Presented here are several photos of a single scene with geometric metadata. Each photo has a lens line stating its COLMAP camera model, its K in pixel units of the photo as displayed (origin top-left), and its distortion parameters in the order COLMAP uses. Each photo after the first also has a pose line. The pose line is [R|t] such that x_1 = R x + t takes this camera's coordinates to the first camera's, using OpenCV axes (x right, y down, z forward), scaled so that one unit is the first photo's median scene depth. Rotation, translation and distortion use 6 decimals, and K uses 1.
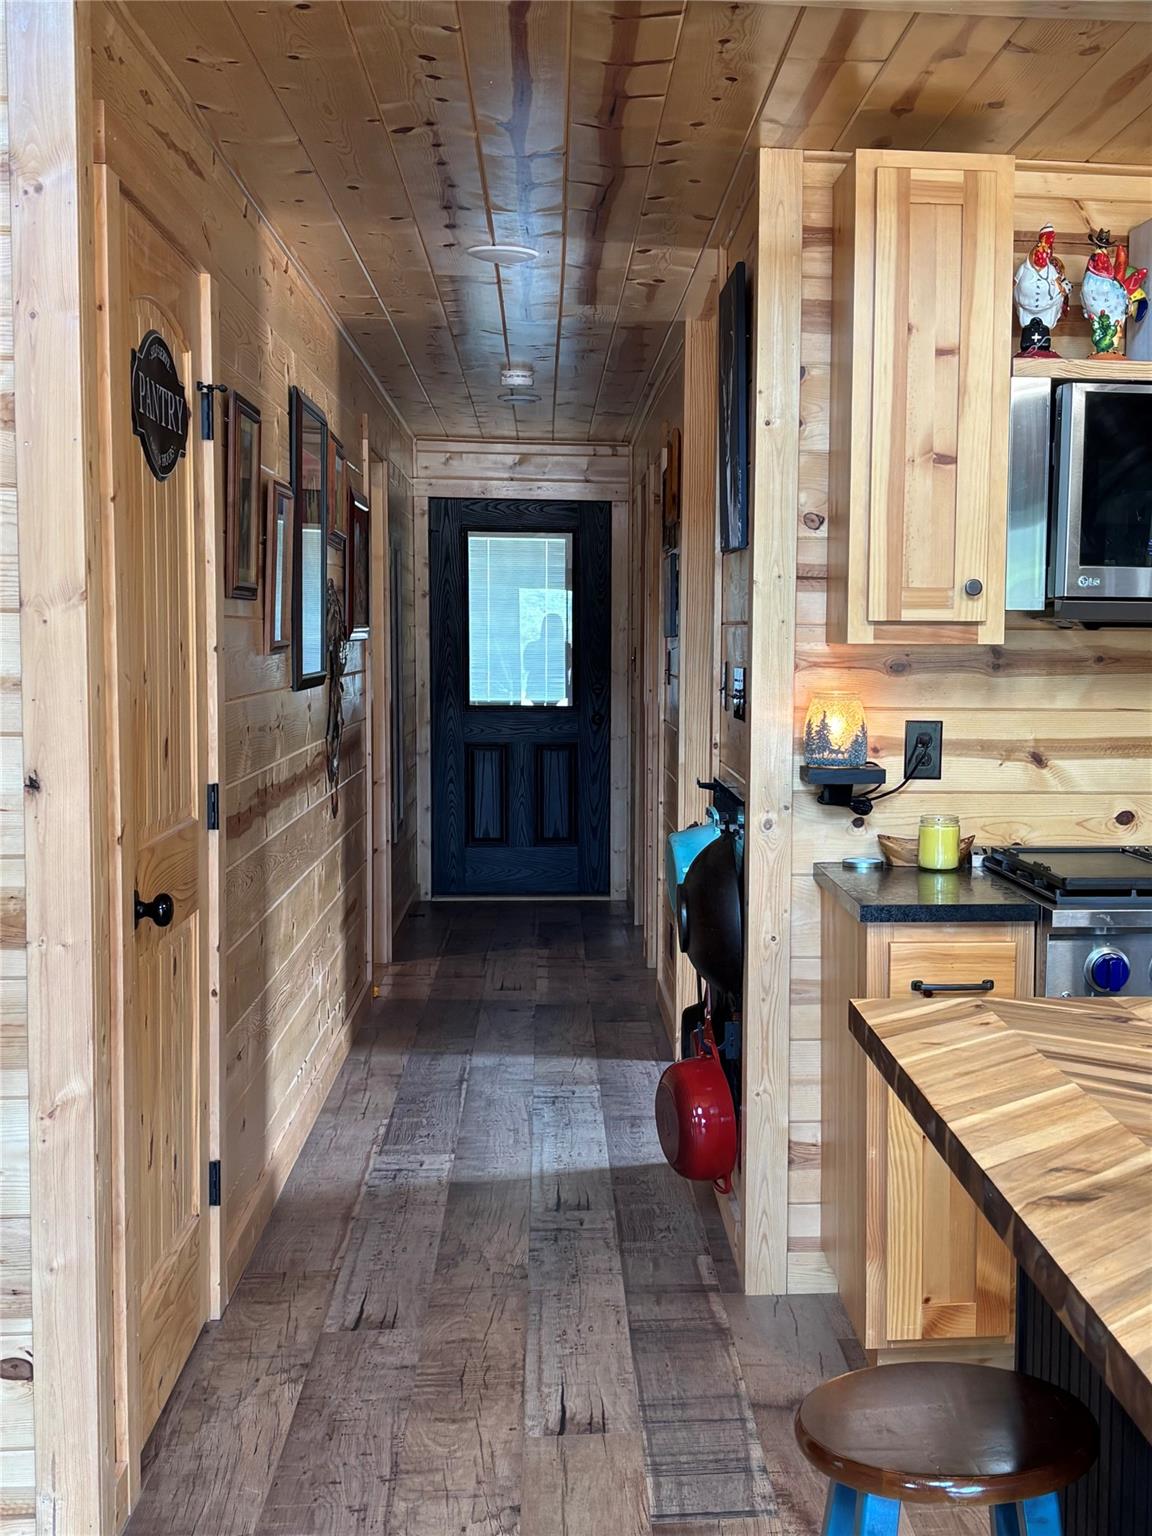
lens RADIAL K [[1850.5, 0, 758.7], [0, 1850.5, 811.6], [0, 0, 1]] dist [0.025799, 0.022422]
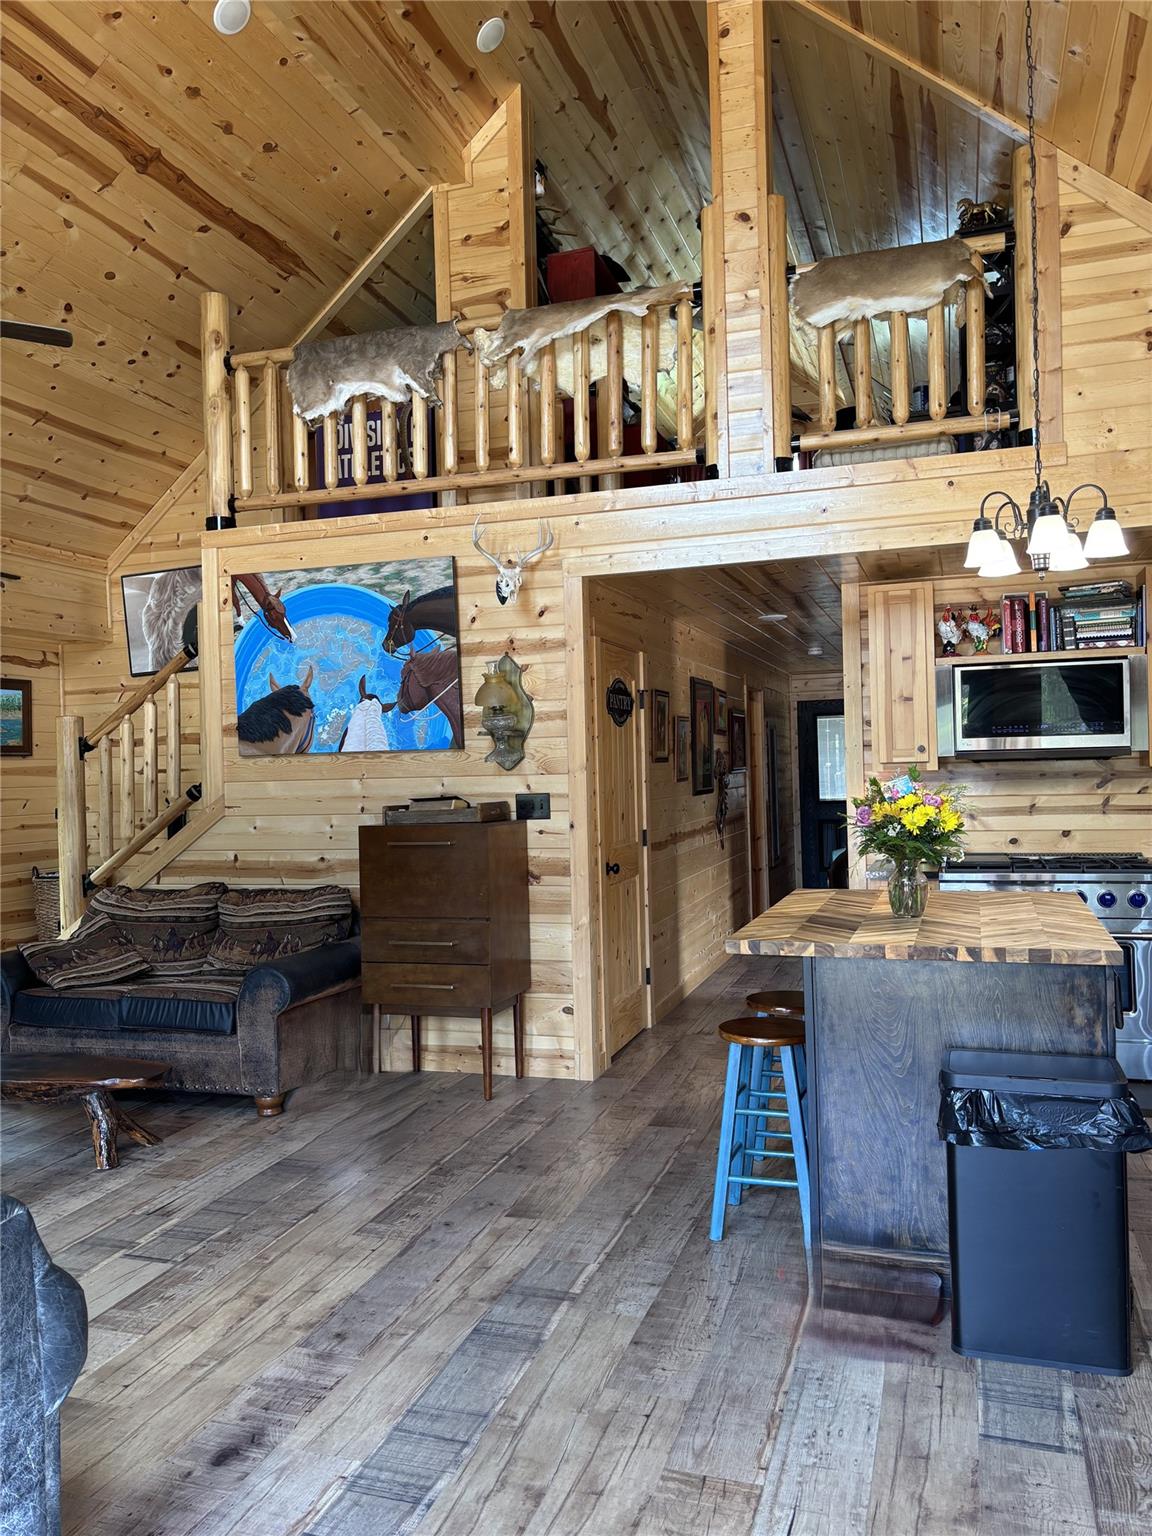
lens RADIAL K [[1142.5, 0, 606.3], [0, 1142.5, 765.7], [0, 0, 1]] dist [0.015074, 0.000241]
pose [[0.912393, -0.036302, -0.407703, 0.325228], [-0.000911, 0.995877, -0.090713, 0.040856], [0.409315, 0.083137, 0.908598, -0.541737]]
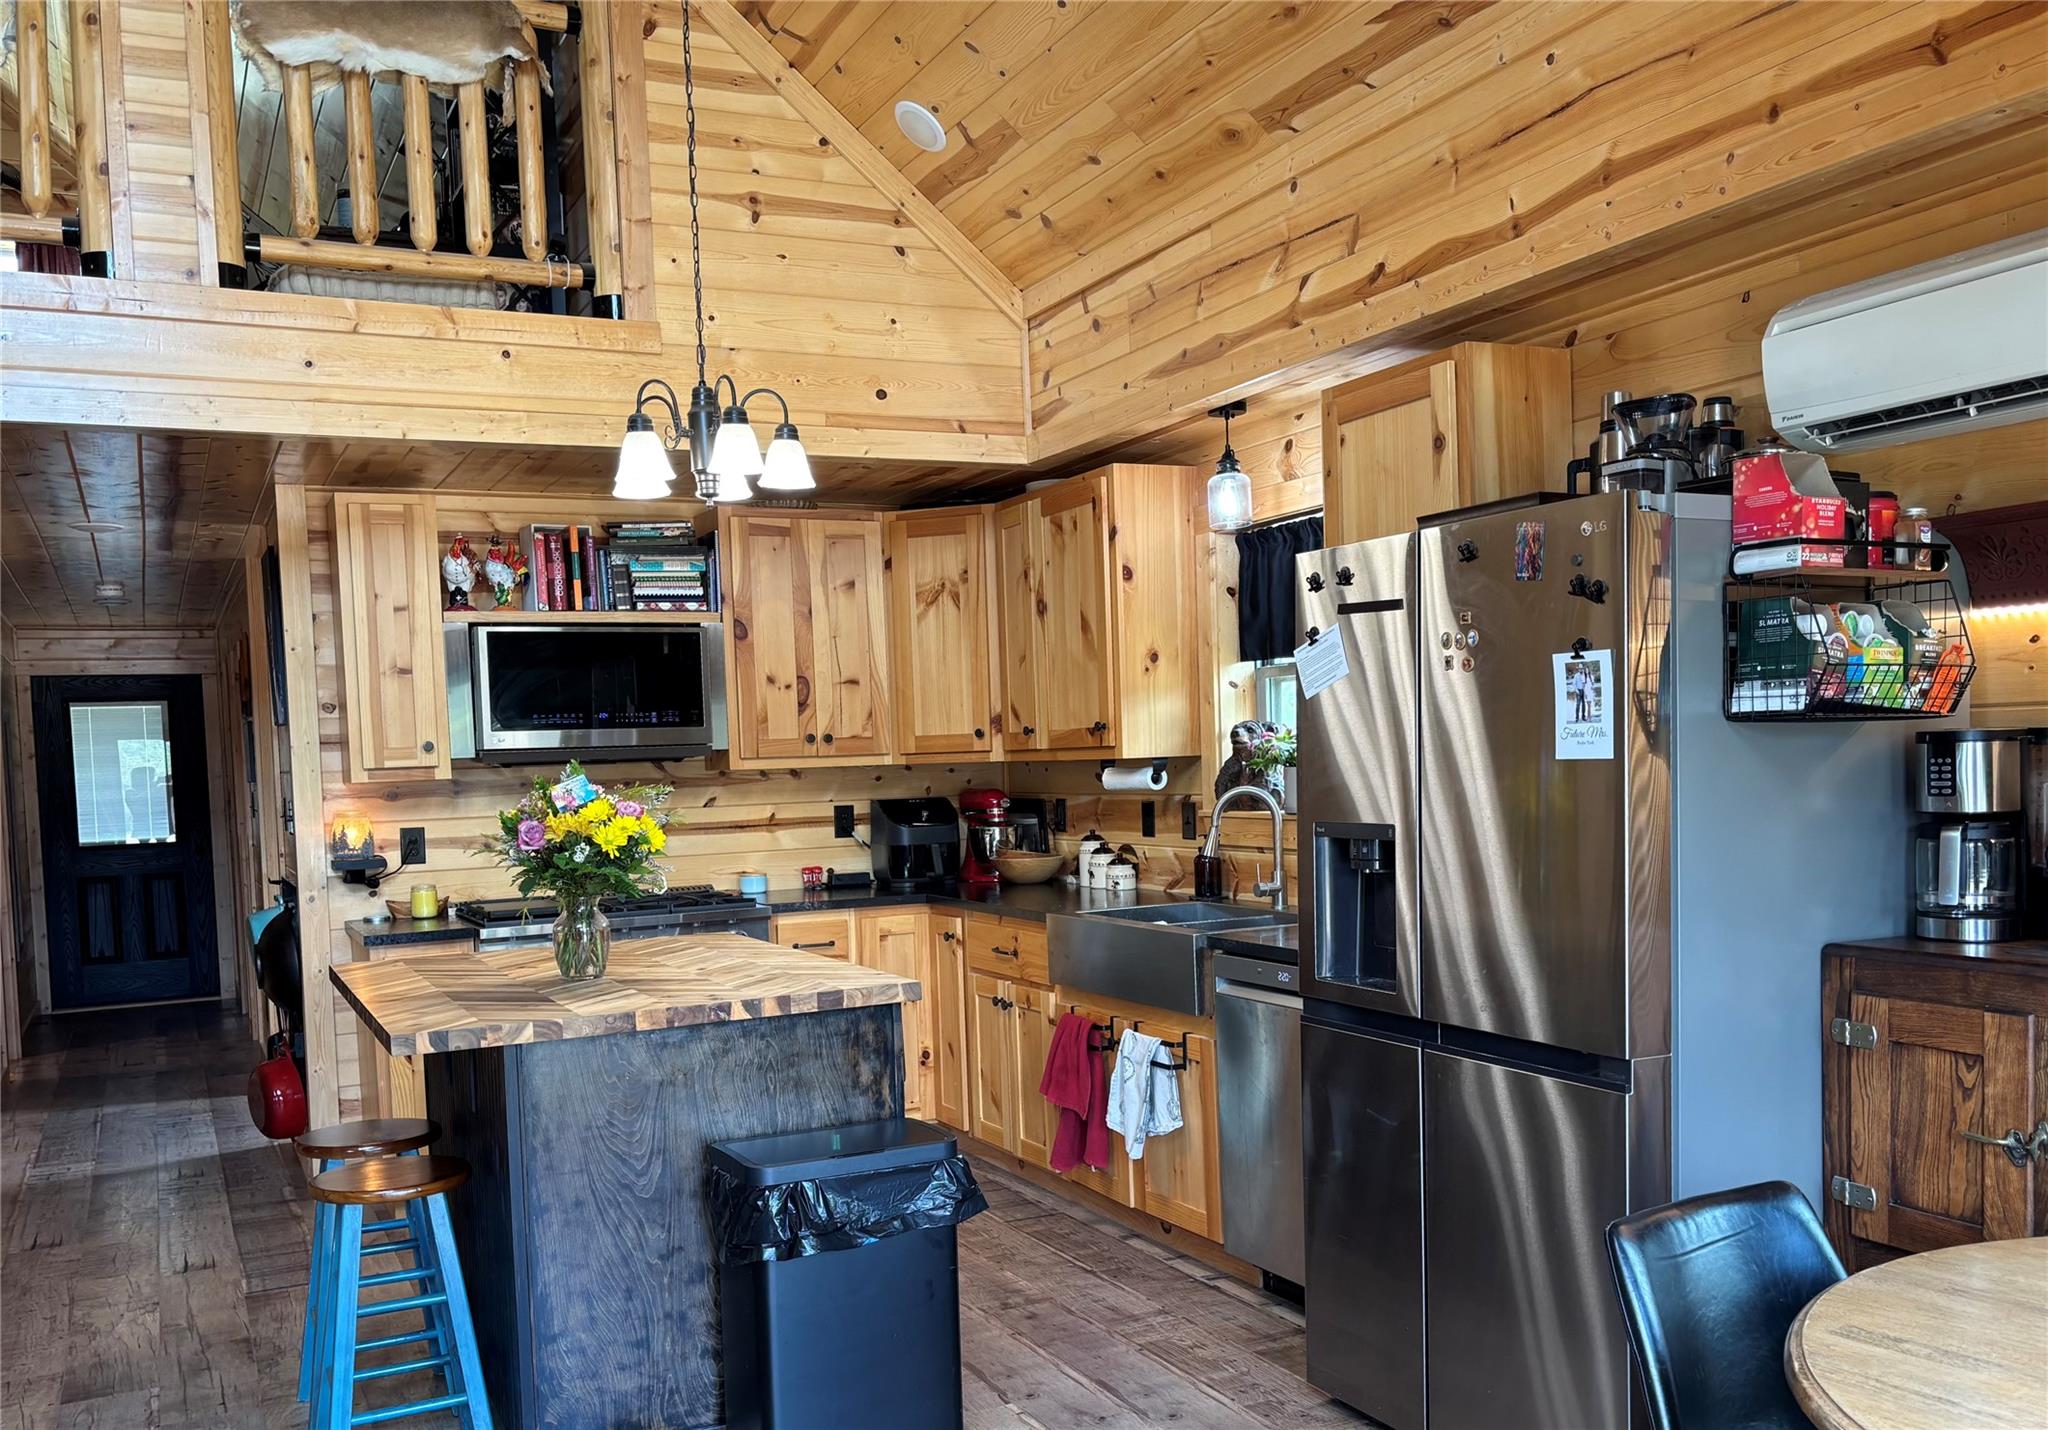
lens RADIAL K [[1702.7, 0, 1015.4], [0, 1702.7, 819.5], [0, 0, 1]] dist [0.015036, 0.019273]
pose [[0.936565, -0.063194, 0.344751, 0.069306], [0.082504, 0.995721, -0.041617, 0.049304], [-0.340646, 0.067421, 0.937771, -0.575822]]
